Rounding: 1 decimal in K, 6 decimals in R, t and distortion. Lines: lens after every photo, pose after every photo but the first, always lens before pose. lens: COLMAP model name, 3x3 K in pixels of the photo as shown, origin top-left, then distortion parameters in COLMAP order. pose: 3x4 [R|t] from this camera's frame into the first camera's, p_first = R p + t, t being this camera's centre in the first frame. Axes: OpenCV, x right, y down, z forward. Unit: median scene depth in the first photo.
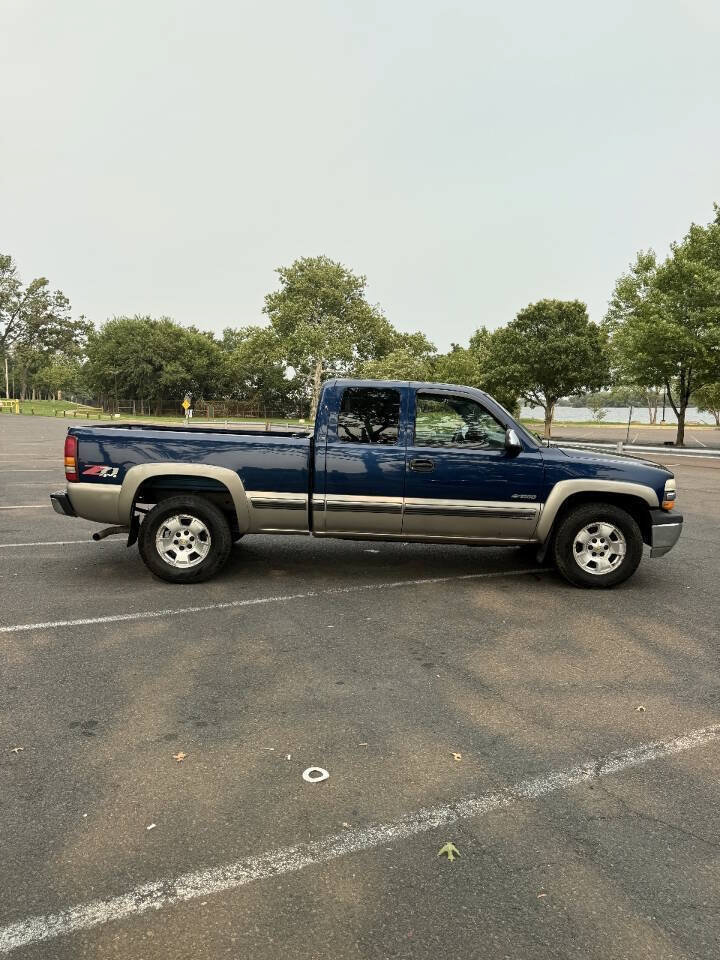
lens RADIAL K [[677.0, 0, 359.4], [0, 677.0, 486.1], [0, 0, 1]] dist [0.027140, -0.044856]
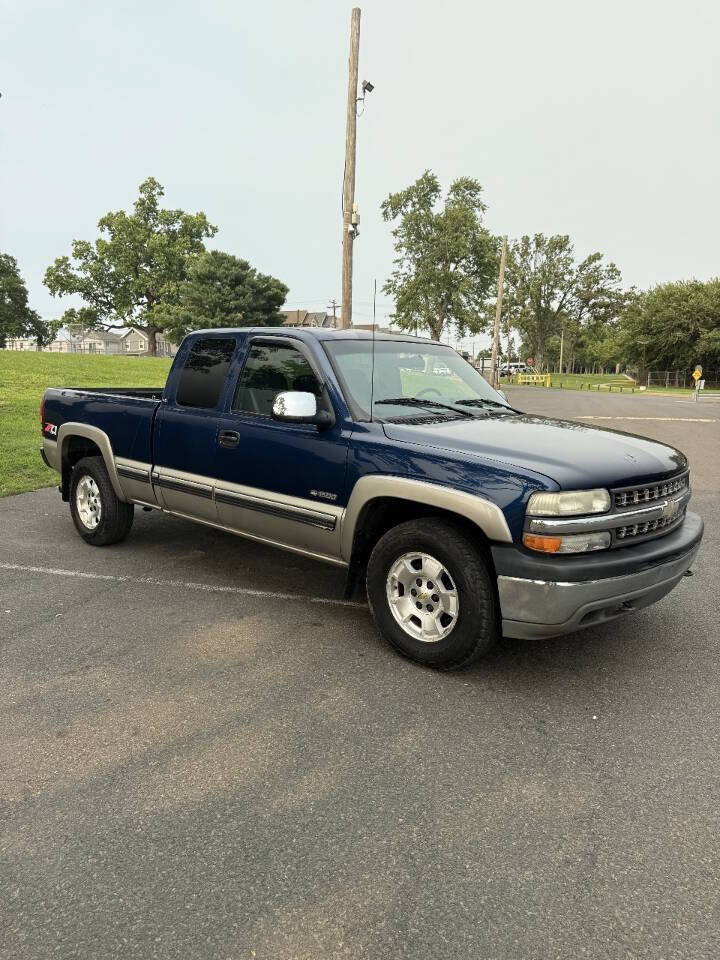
lens RADIAL K [[677.0, 0, 359.4], [0, 677.0, 486.1], [0, 0, 1]] dist [0.027140, -0.044856]
pose [[0.723017, 0.099582, -0.683615, 0.693285], [-0.072089, 0.995029, 0.068702, -0.039332], [0.687059, -0.000392, 0.726602, 0.527936]]
